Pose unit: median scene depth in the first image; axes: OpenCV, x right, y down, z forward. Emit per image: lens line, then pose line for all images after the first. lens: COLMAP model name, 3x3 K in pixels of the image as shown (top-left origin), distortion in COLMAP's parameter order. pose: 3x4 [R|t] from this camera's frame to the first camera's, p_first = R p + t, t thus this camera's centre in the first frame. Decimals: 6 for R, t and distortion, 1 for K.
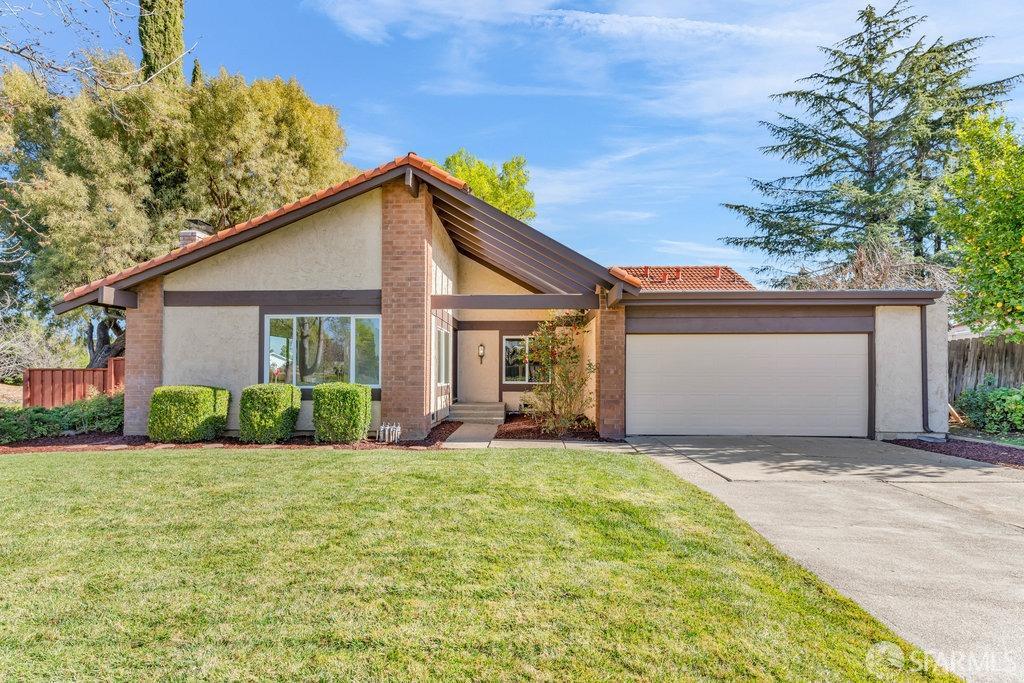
lens RADIAL K [[487.6, 0, 513.5], [0, 487.6, 361.0], [0, 0, 1]] dist [0.000003, -0.000238]
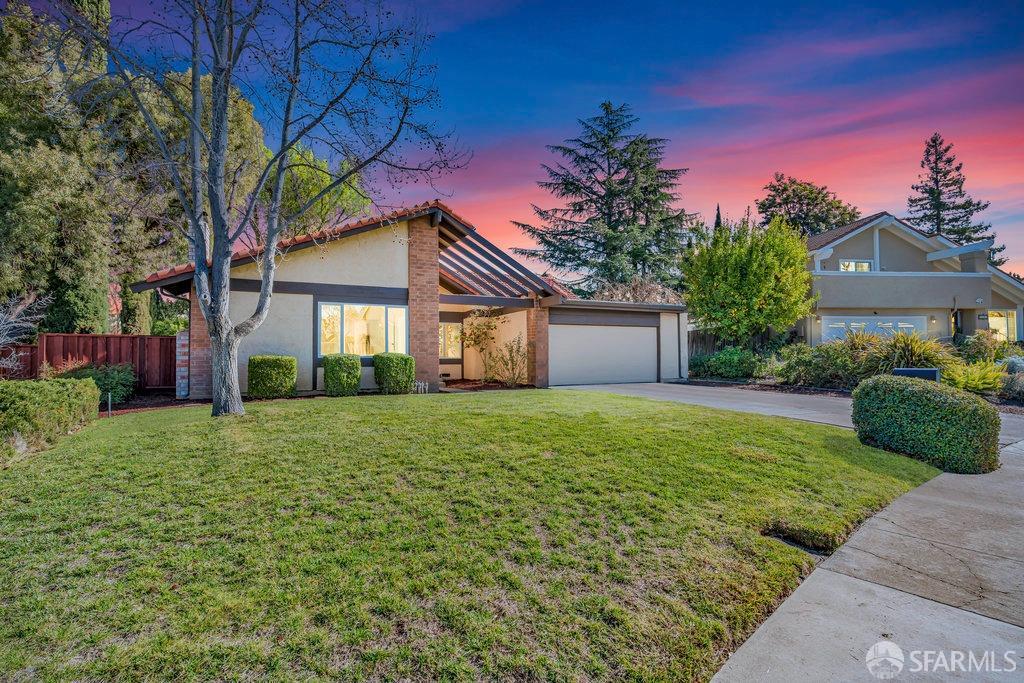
lens RADIAL K [[492.9, 0, 509.9], [0, 492.9, 336.9], [0, 0, 1]] dist [0.000066, 0.001004]
pose [[0.875859, 0.014270, 0.482357, -0.686909], [-0.002801, 0.999696, -0.024488, 0.029559], [-0.482560, 0.020097, 0.875632, -0.393806]]
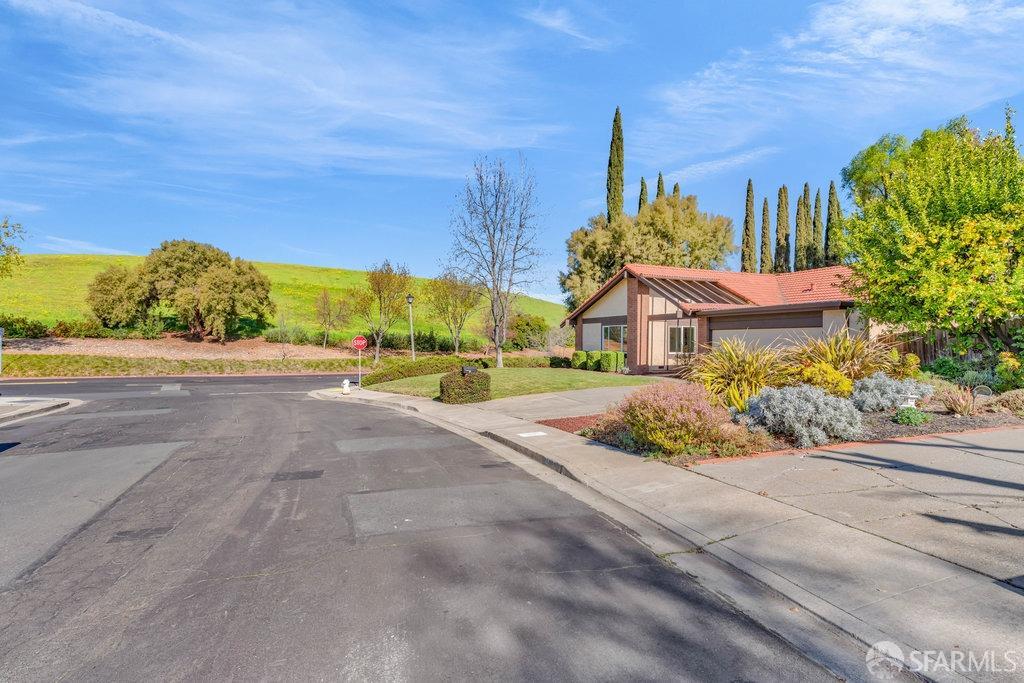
lens RADIAL K [[492.9, 0, 509.9], [0, 492.9, 336.9], [0, 0, 1]] dist [0.000066, 0.001004]
pose [[0.420557, -0.006705, -0.907241, 1.773840], [0.014656, 0.999892, -0.000596, -0.038688], [0.907148, -0.013046, 0.420610, -0.639124]]
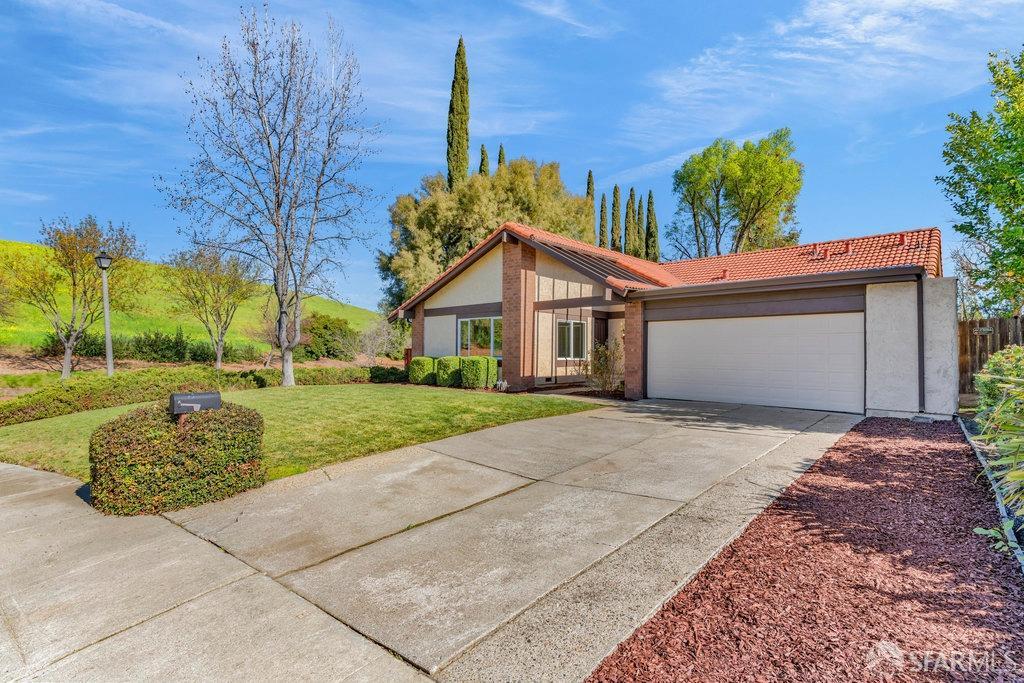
lens RADIAL K [[487.4, 0, 513.5], [0, 487.4, 343.5], [0, 0, 1]] dist [0.000109, 0.000883]
pose [[0.751150, -0.010233, -0.660052, 0.848646], [0.009690, 0.999943, -0.004475, 0.006751], [0.660060, -0.003034, 0.751207, -0.241122]]
